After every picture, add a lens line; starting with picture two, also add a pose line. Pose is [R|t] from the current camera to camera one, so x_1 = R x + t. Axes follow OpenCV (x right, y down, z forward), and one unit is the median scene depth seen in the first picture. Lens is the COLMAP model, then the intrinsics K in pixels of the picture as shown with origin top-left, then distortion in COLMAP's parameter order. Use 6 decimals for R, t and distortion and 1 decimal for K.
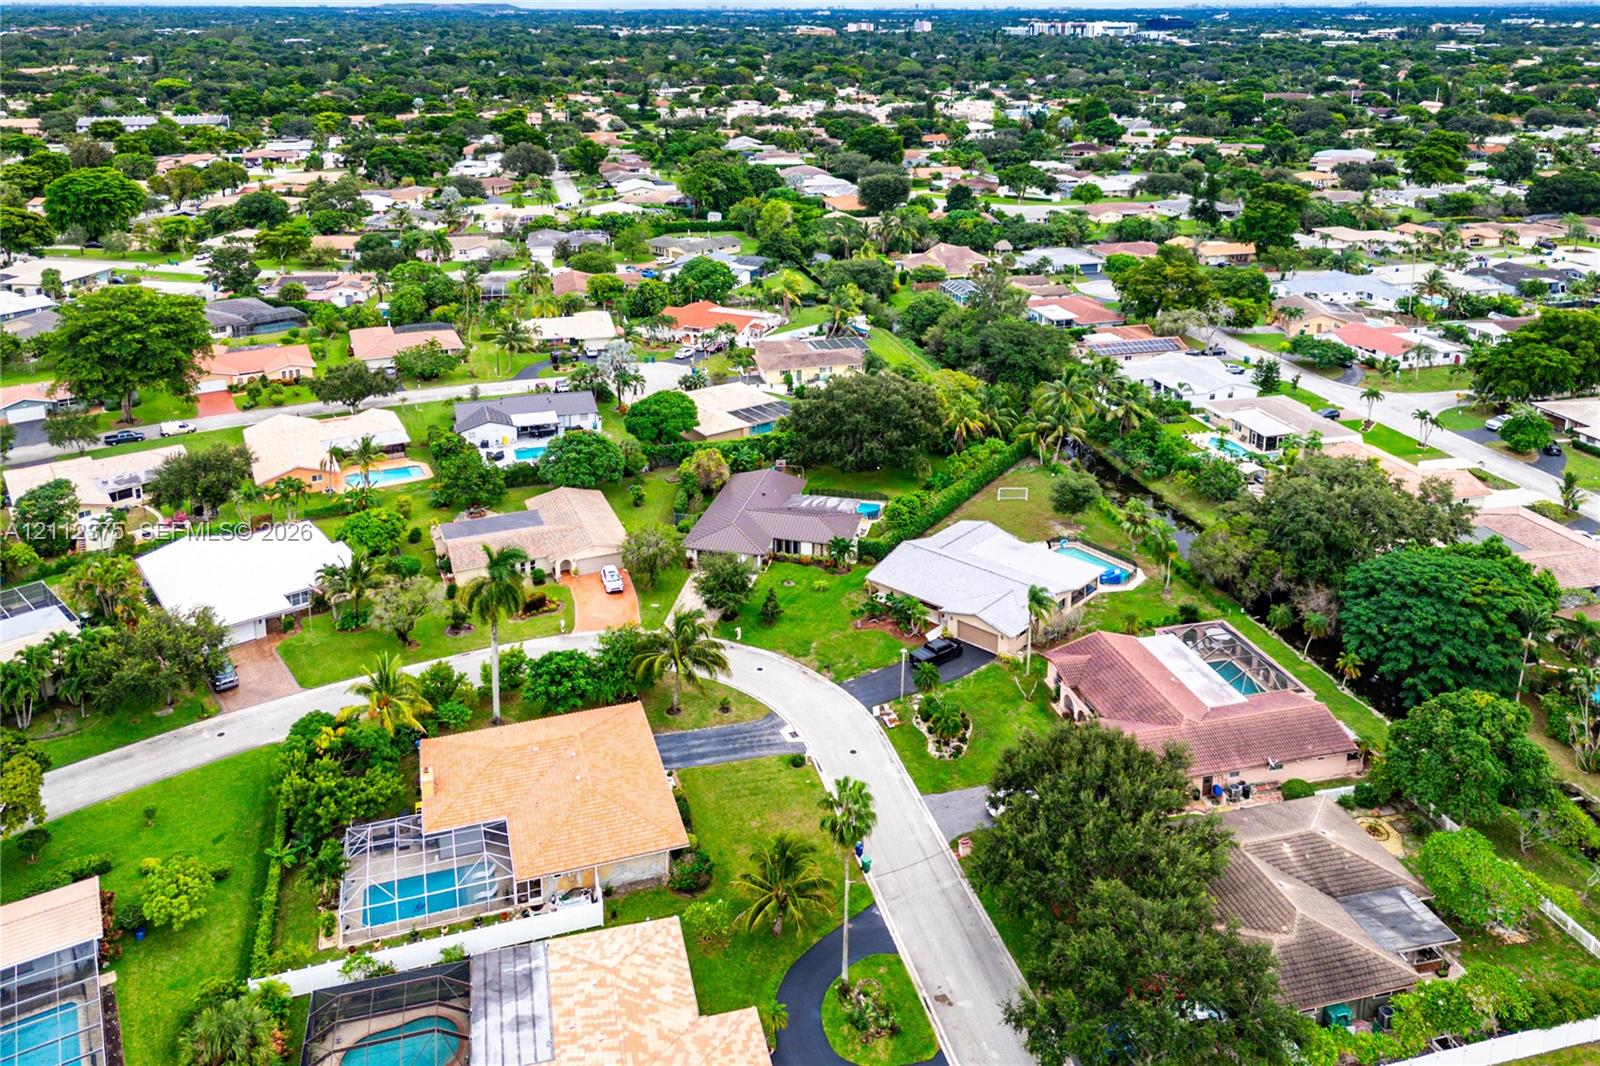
lens RADIAL K [[1212.1, 0, 803.6], [0, 1212.1, 373.7], [0, 0, 1]] dist [0.065446, -0.076862]
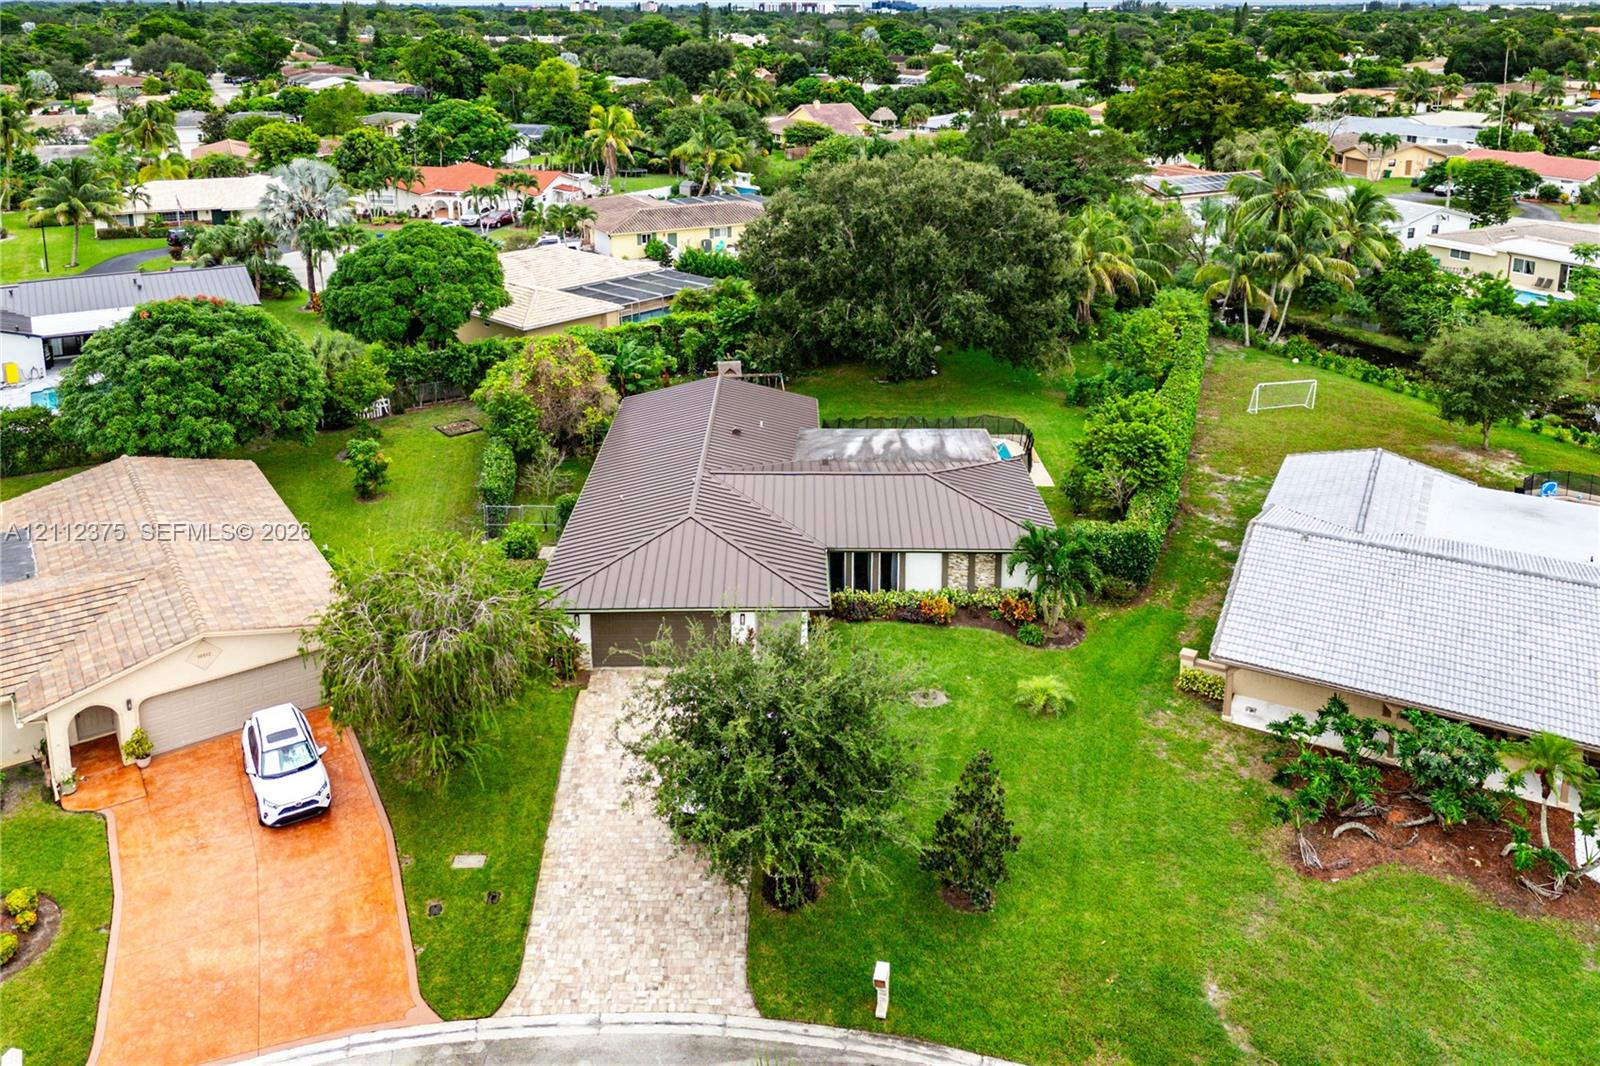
lens RADIAL K [[1228.4, 0, 811.5], [0, 1228.4, 315.9], [0, 0, 1]] dist [0.046395, -0.053070]
pose [[0.973879, -0.052192, 0.220986, -0.075365], [0.062359, 0.997281, -0.039276, 0.067614], [-0.218335, 0.052030, 0.974486, 0.530668]]
